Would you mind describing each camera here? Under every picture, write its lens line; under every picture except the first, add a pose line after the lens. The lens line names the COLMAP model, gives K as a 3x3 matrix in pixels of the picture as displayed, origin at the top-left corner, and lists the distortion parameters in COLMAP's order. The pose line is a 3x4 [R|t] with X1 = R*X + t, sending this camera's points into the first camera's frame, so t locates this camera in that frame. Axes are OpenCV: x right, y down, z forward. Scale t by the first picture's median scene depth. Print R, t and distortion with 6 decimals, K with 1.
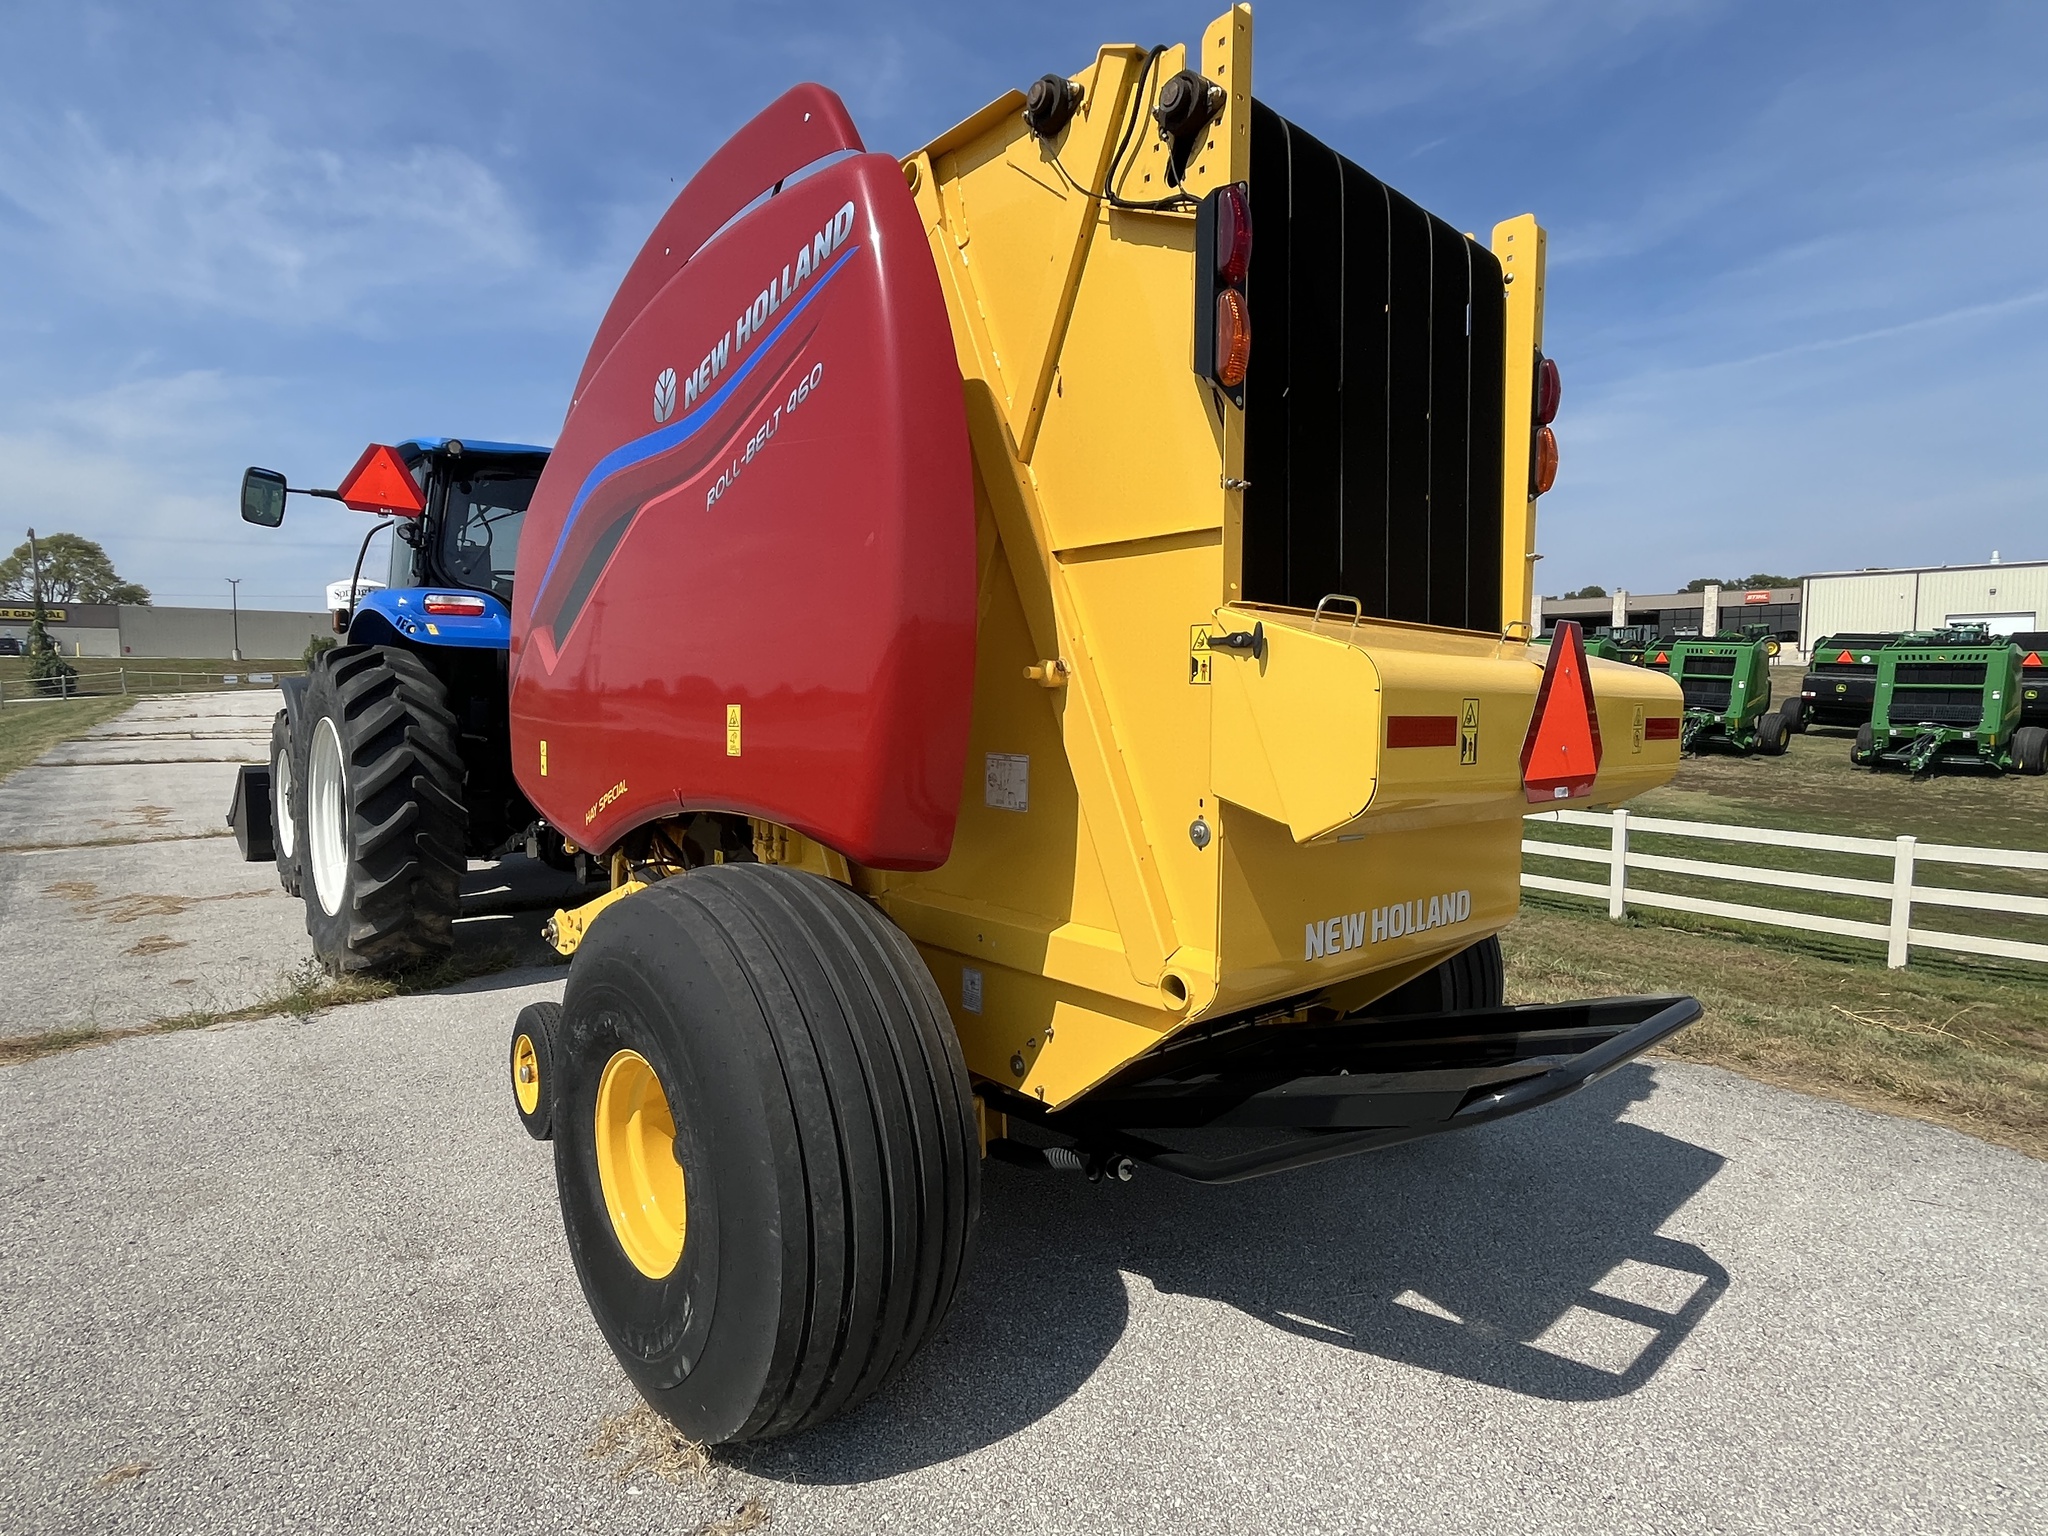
lens RADIAL K [[1051.1, 0, 996.1], [0, 1051.1, 786.8], [0, 0, 1]] dist [-0.004826, 0.001995]
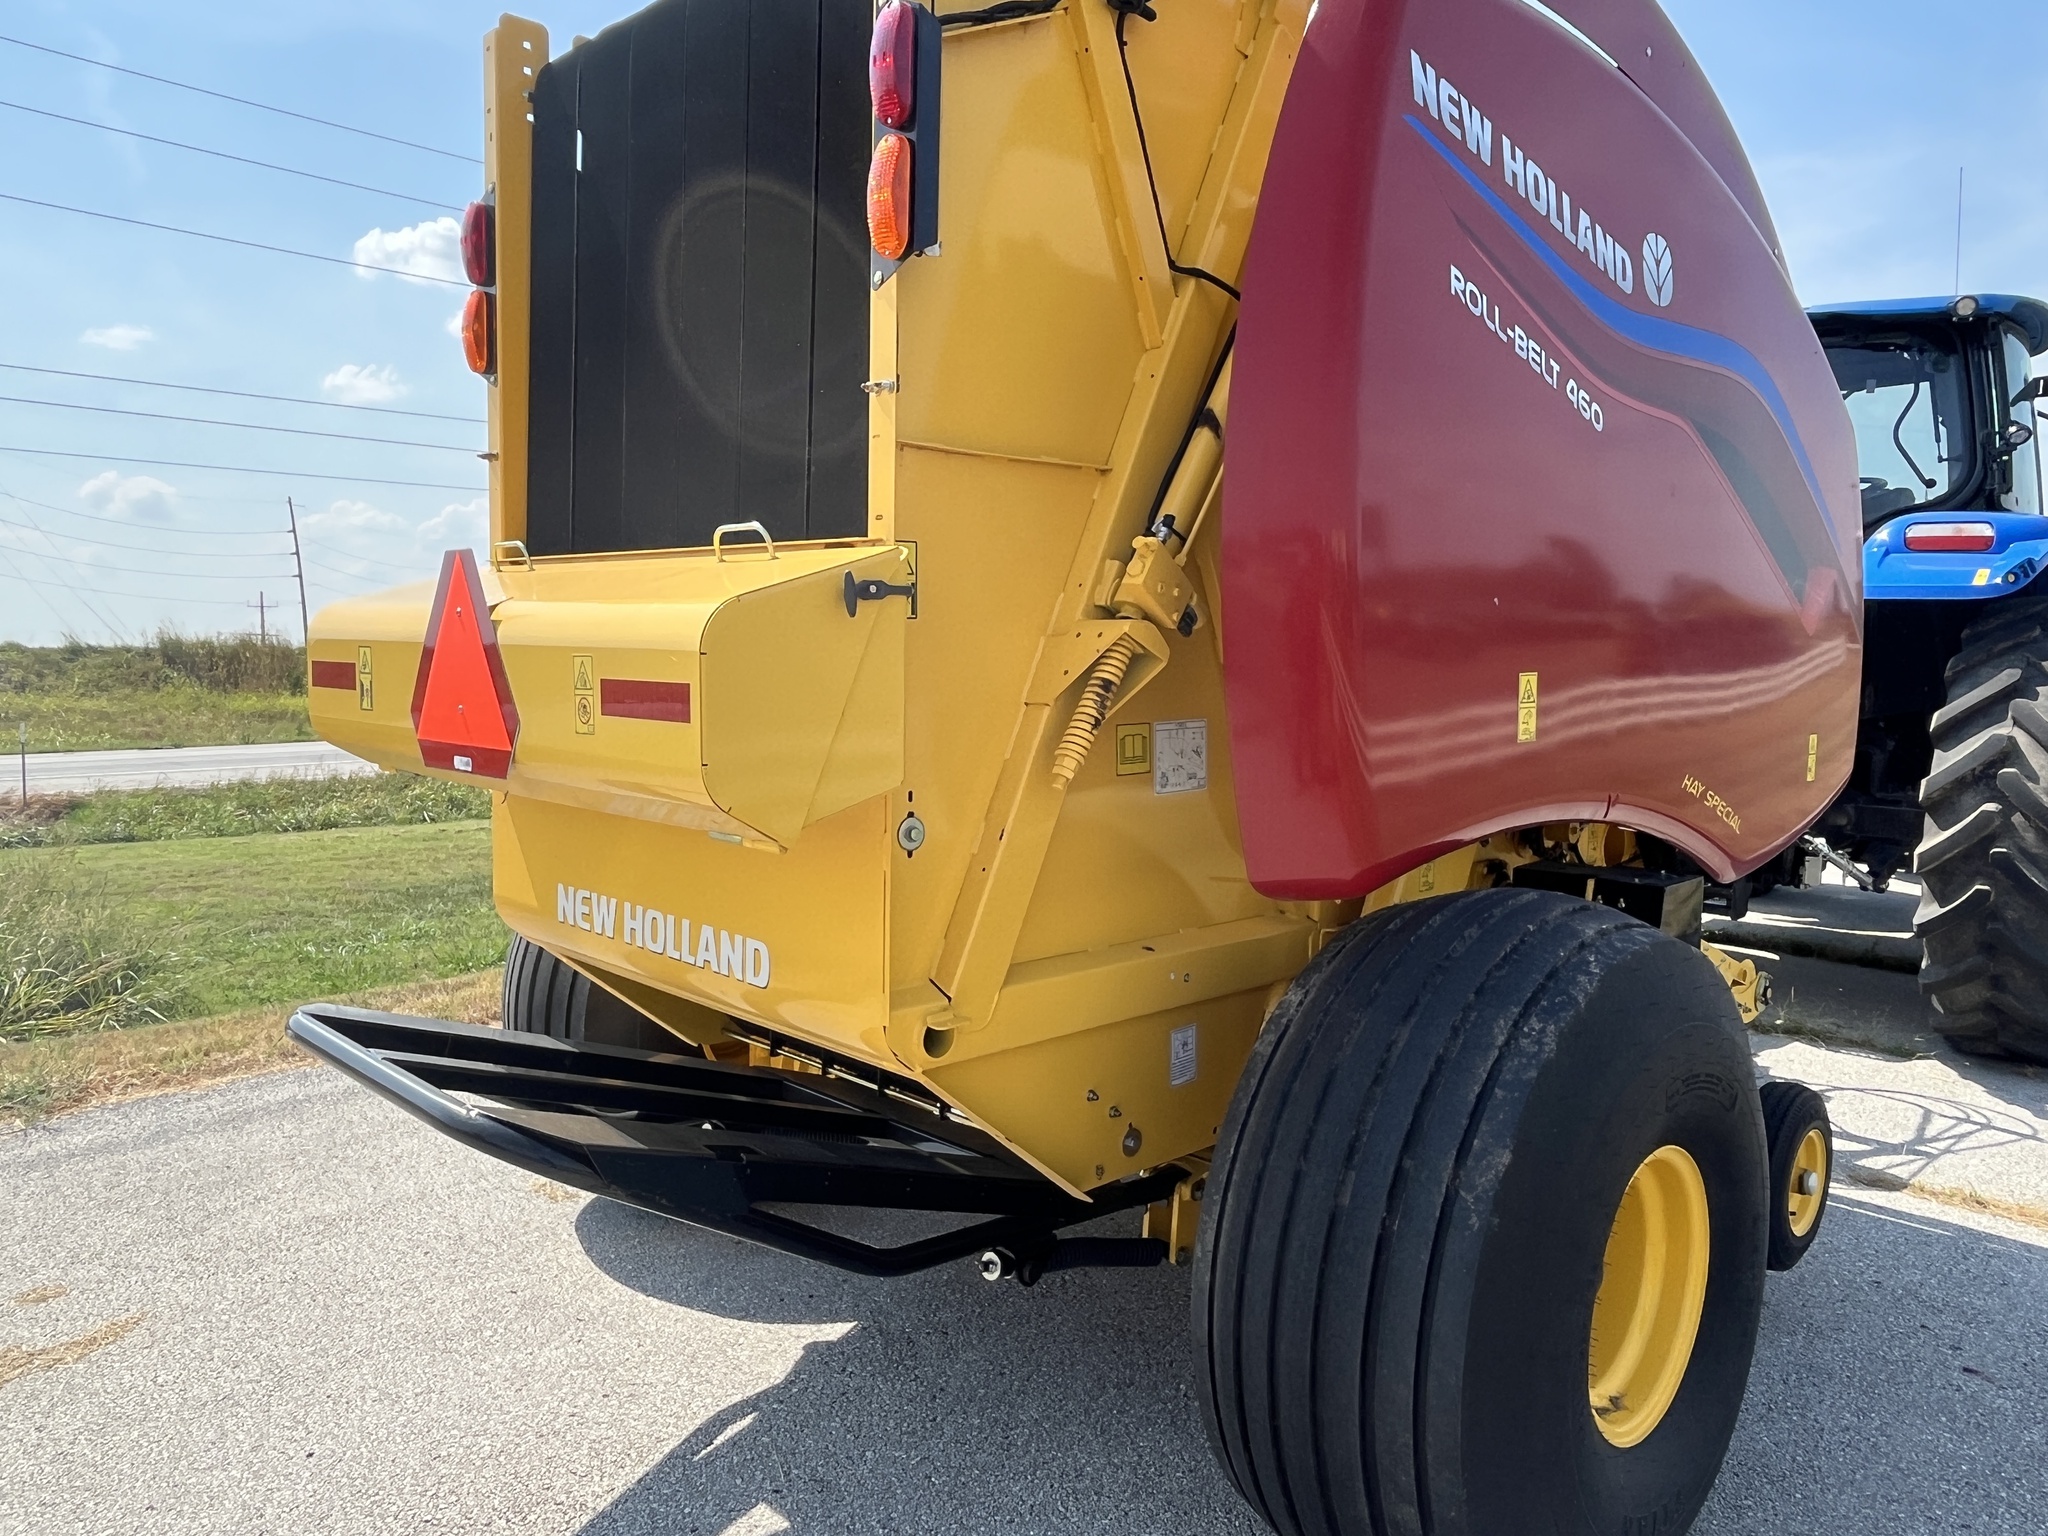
lens RADIAL K [[1436.2, 0, 1012.0], [0, 1436.2, 768.9], [0, 0, 1]] dist [0.007599, 0.001100]
pose [[0.051145, 0.075566, -0.995828, 1.453141], [-0.092557, 0.993200, 0.070612, -0.095829], [0.994393, 0.088559, 0.057791, 1.180229]]
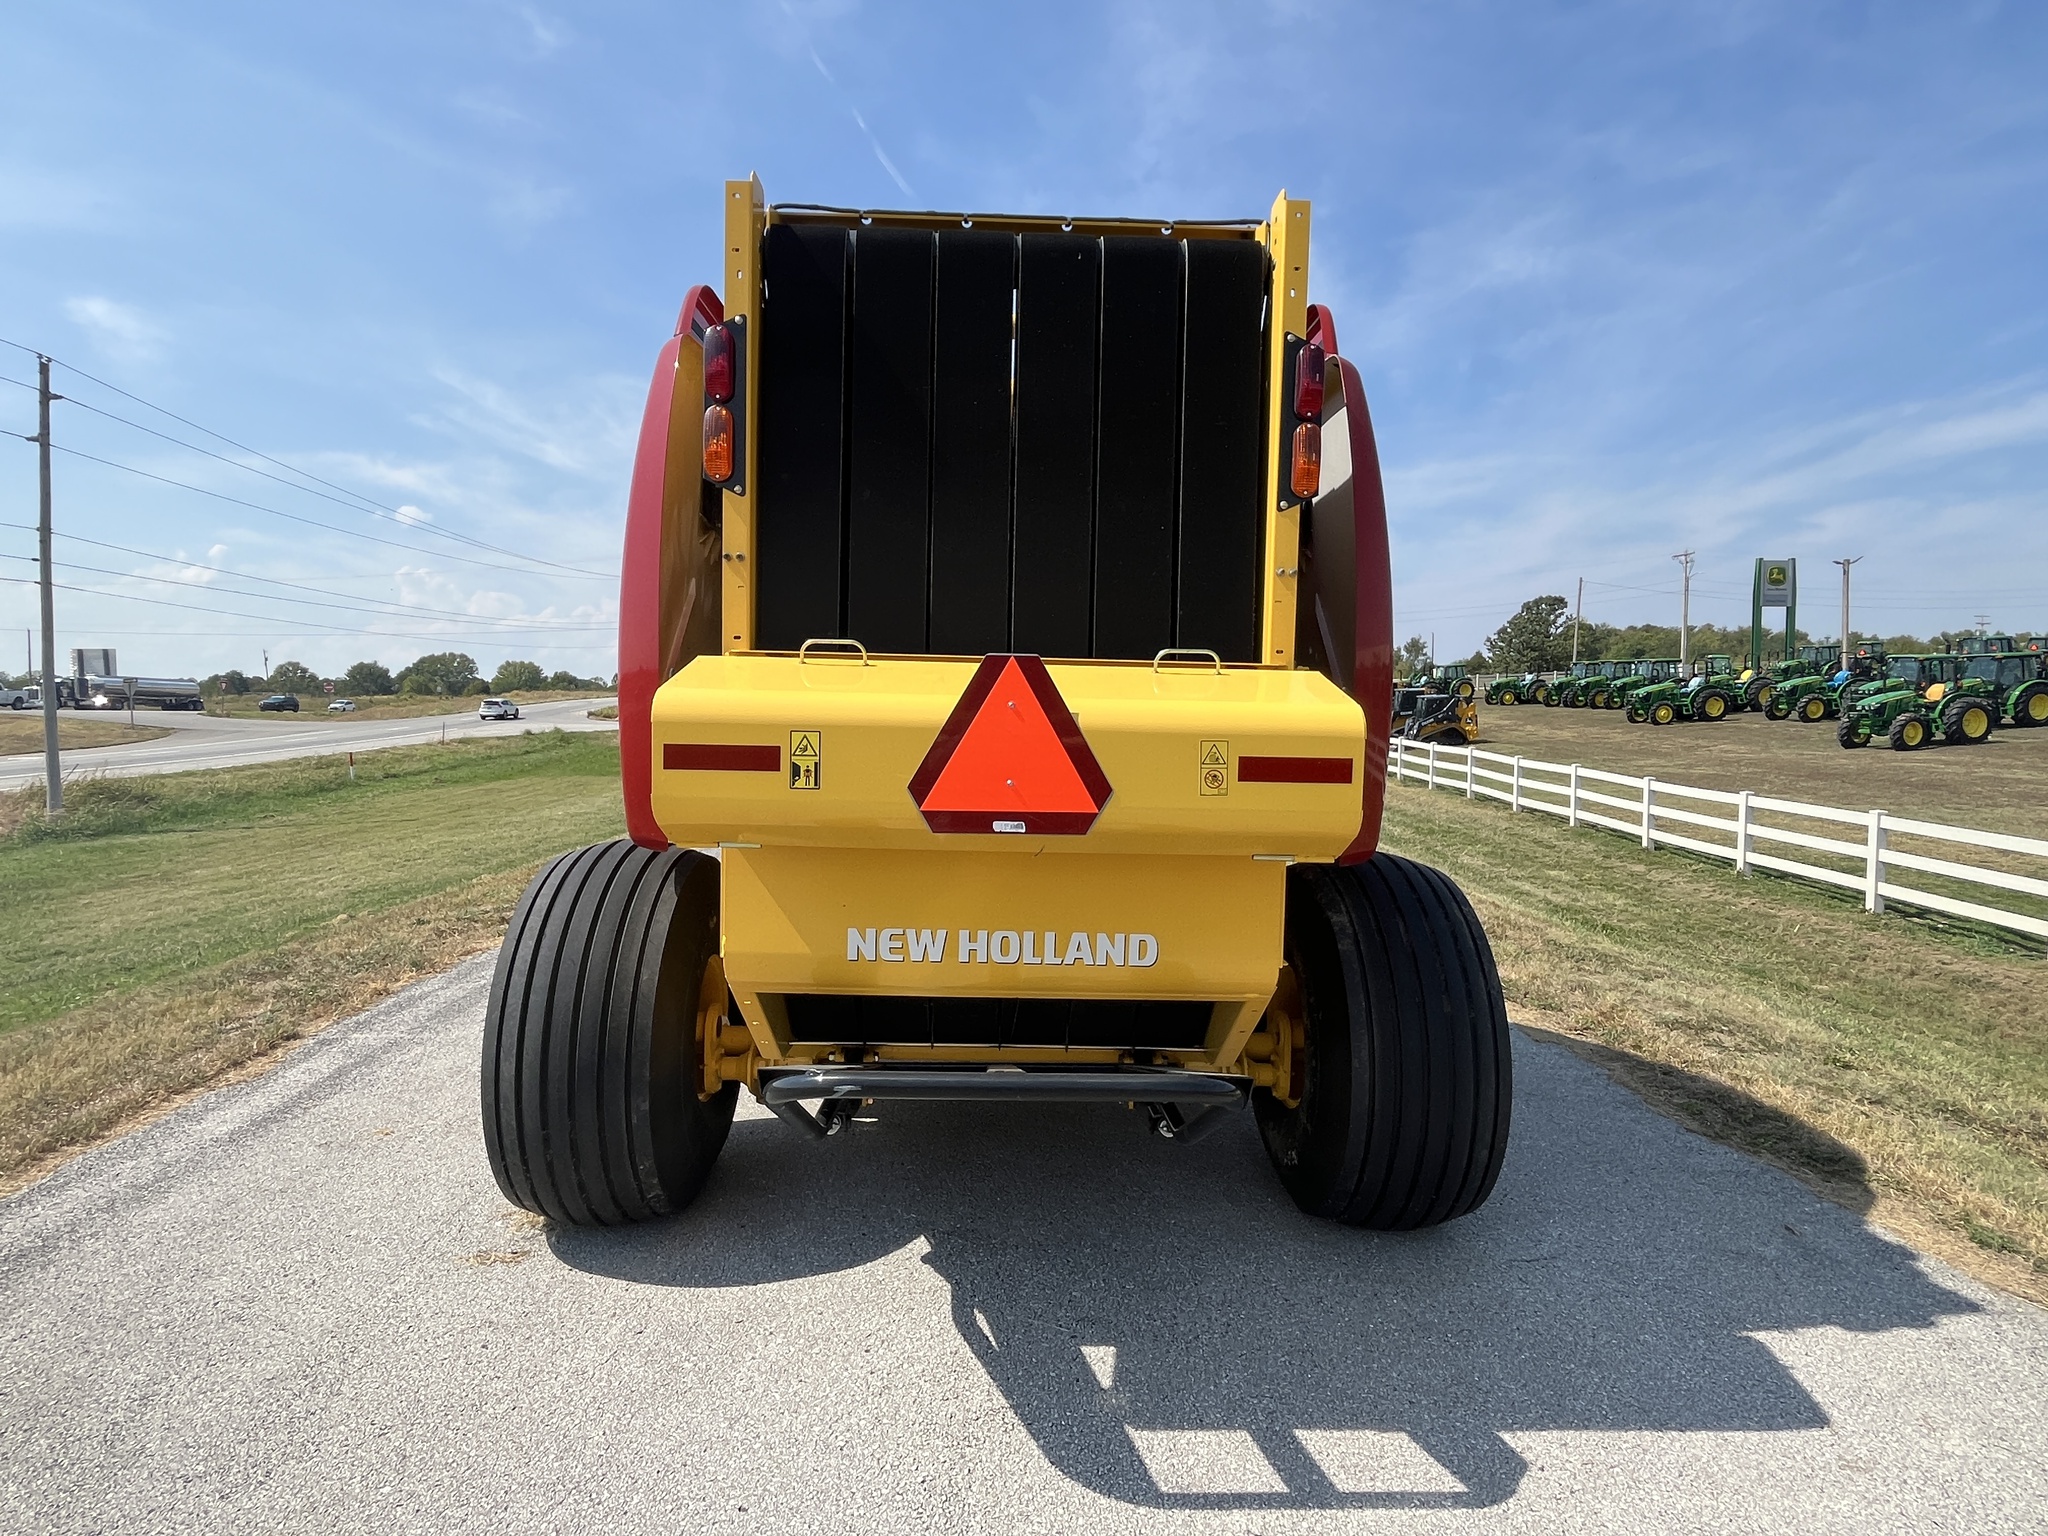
lens RADIAL K [[1051.1, 0, 1008.8], [0, 1051.1, 766.3], [0, 0, 1]] dist [-0.004826, 0.001995]
pose [[0.770396, 0.034597, -0.636627, 1.025766], [-0.061498, 0.997903, -0.020190, -0.029538], [0.634593, 0.054706, 0.770908, 0.189536]]
